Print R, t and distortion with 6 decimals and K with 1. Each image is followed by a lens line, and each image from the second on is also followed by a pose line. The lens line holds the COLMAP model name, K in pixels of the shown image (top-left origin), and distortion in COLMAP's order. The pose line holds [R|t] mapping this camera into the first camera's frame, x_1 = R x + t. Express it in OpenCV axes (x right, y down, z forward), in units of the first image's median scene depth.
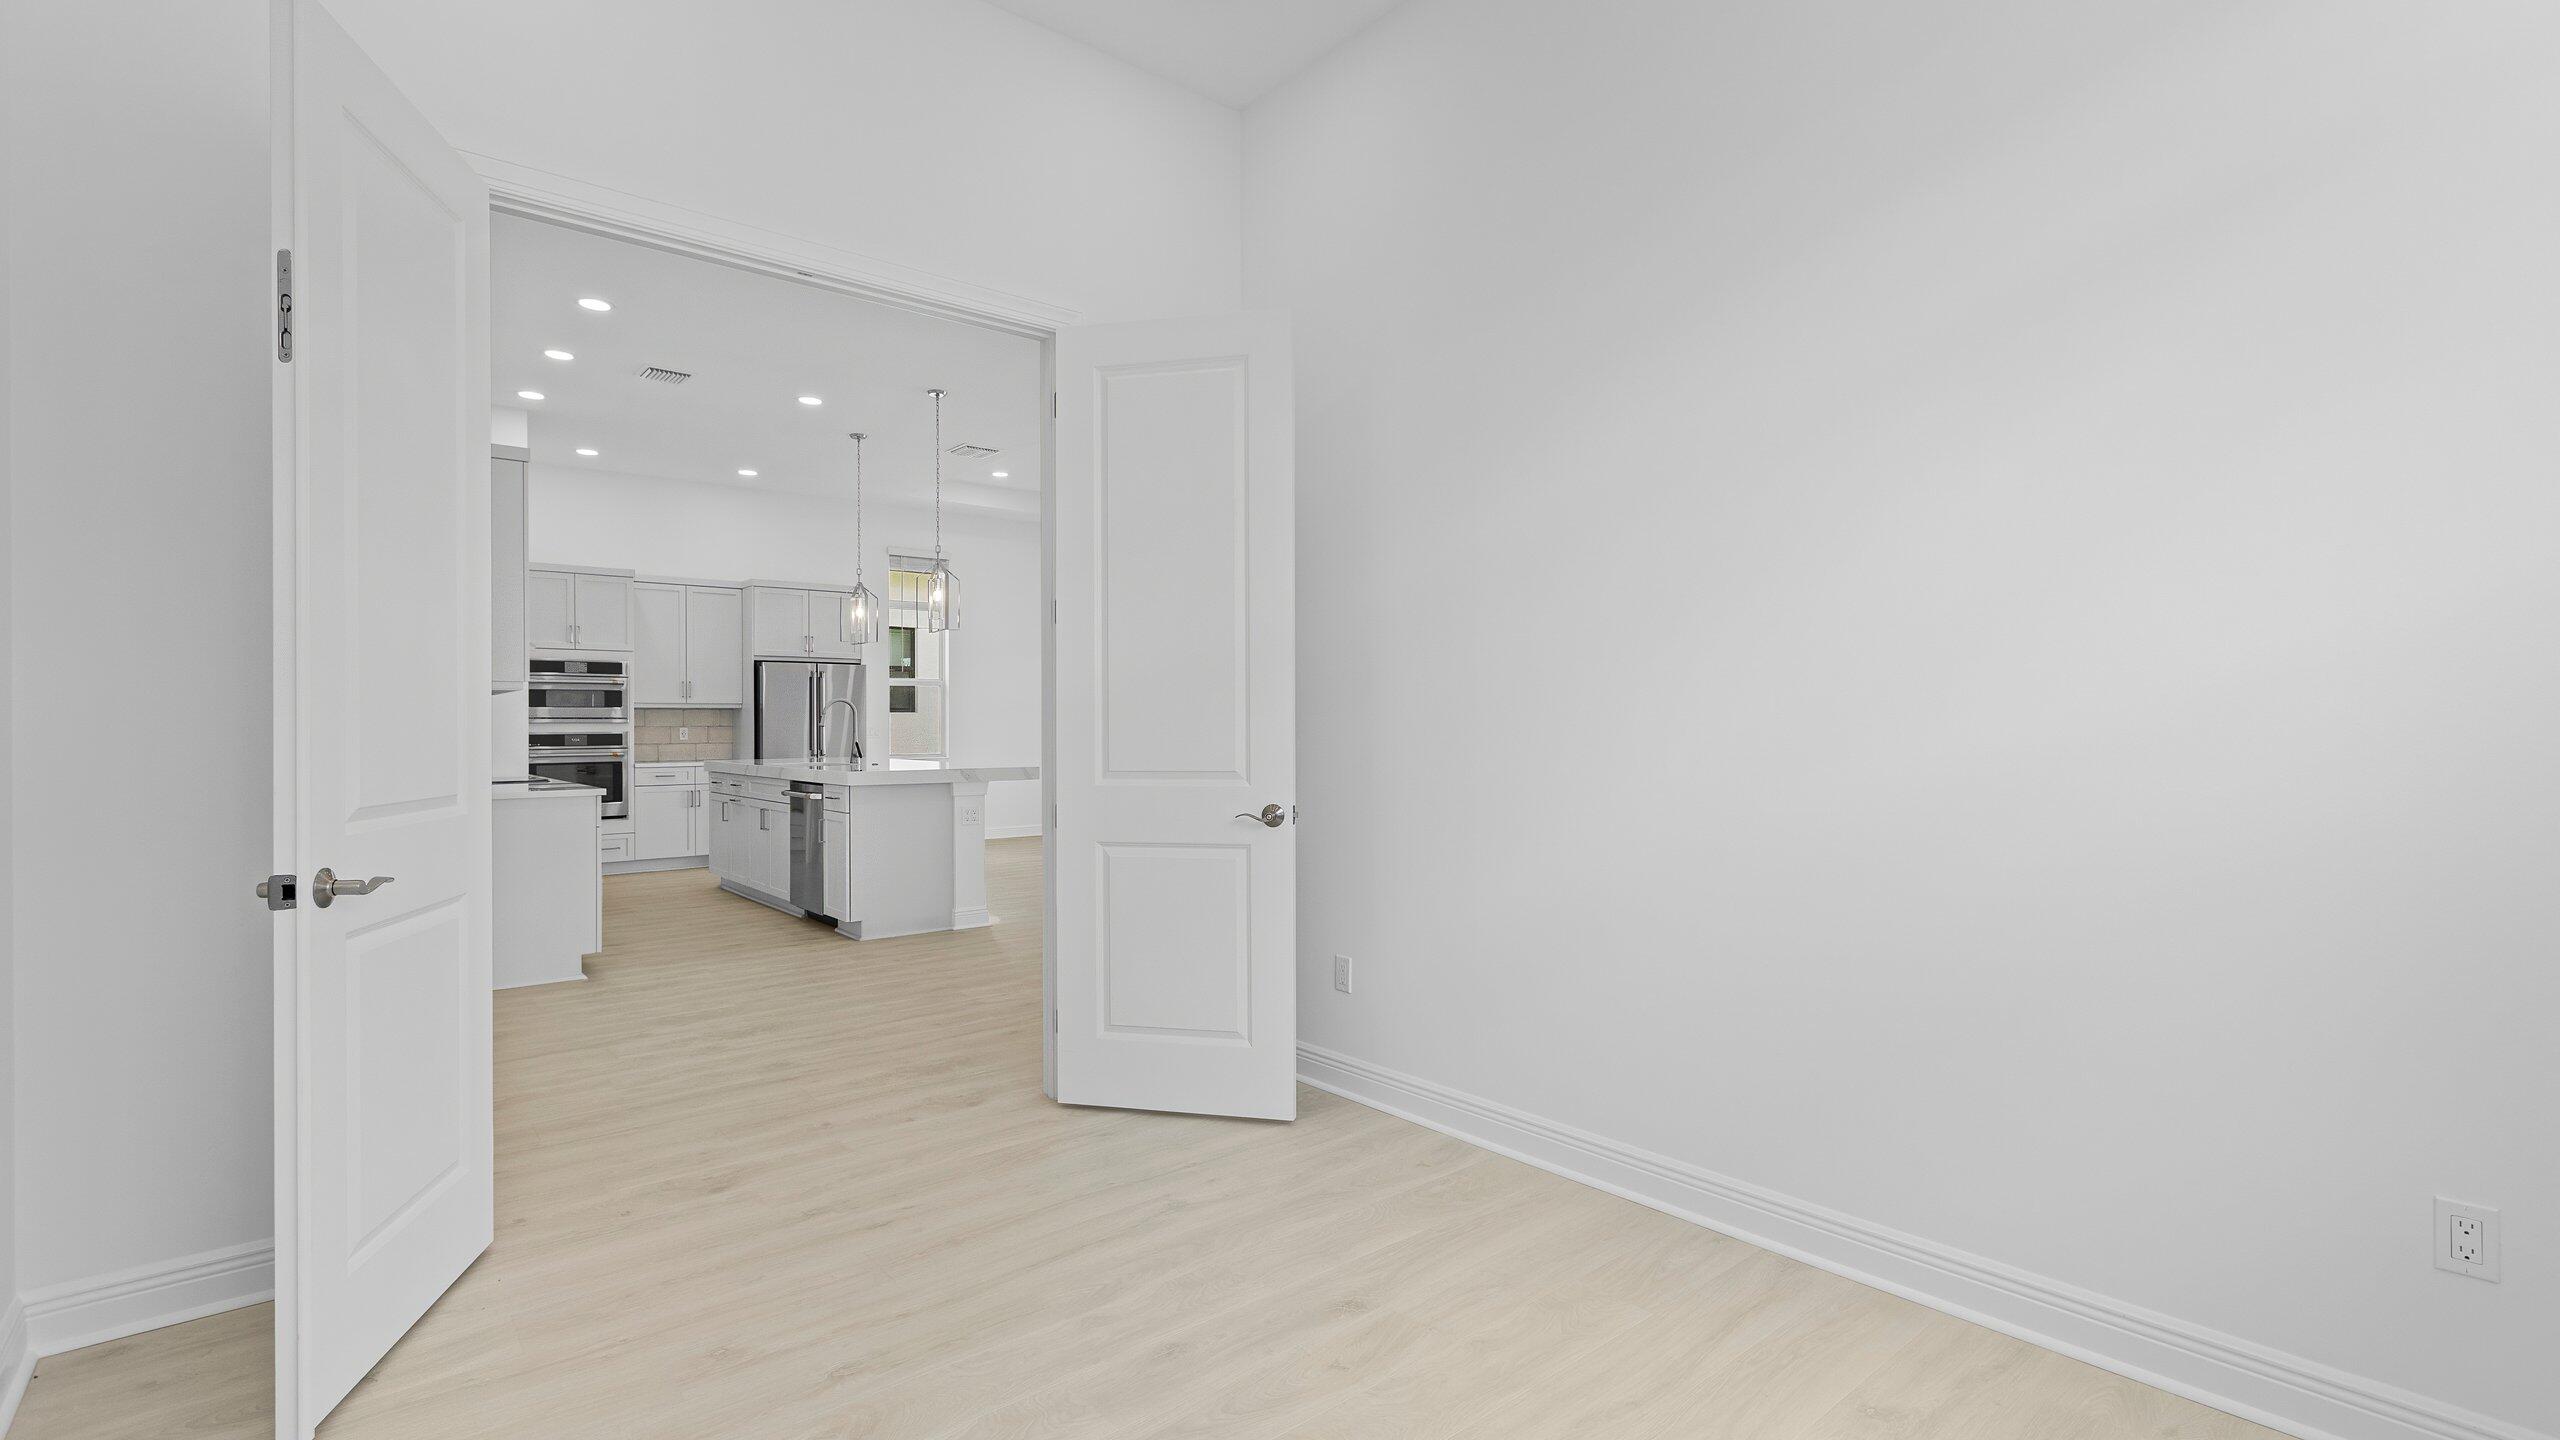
lens RADIAL K [[1143.3, 0, 1285.8], [0, 1143.3, 728.0], [0, 0, 1]] dist [-0.002280, -0.000787]
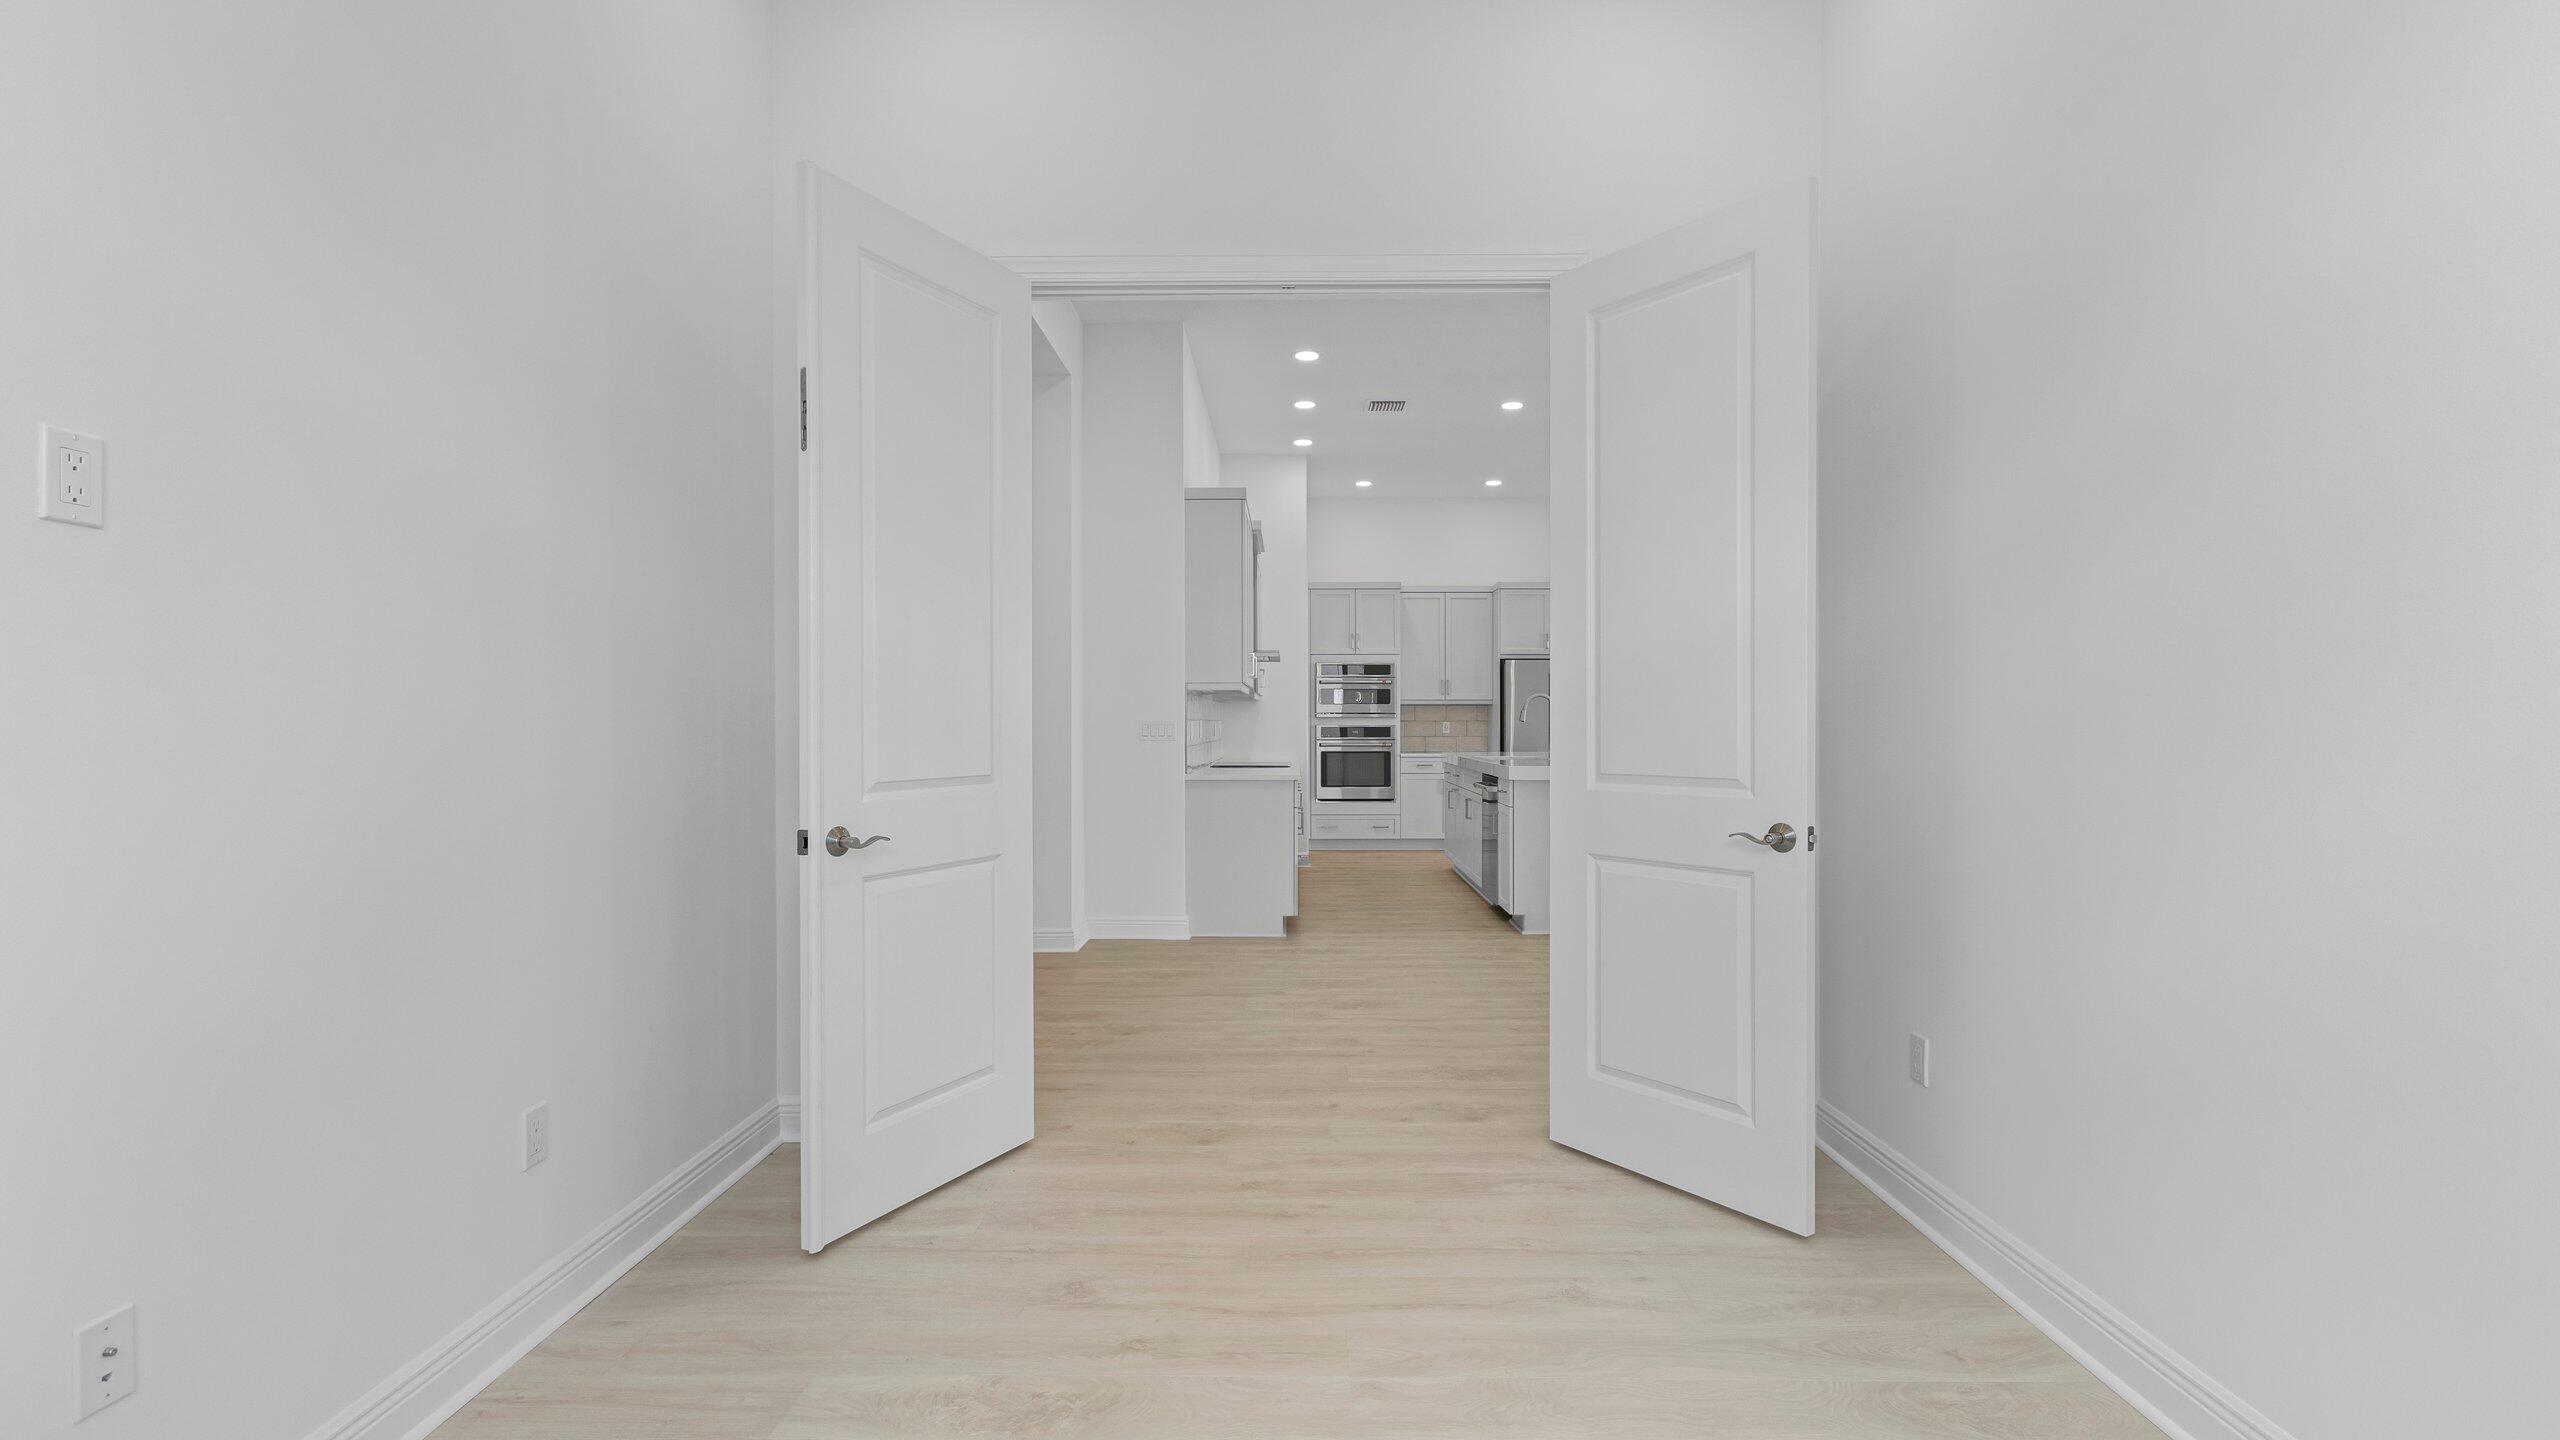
lens RADIAL K [[1143.3, 0, 1285.8], [0, 1143.3, 728.0], [0, 0, 1]] dist [-0.002280, -0.000787]
pose [[0.754170, 0.007176, -0.656640, 0.093757], [-0.004229, 0.999973, 0.006072, -0.000528], [0.656665, -0.001802, 0.754180, 0.073775]]
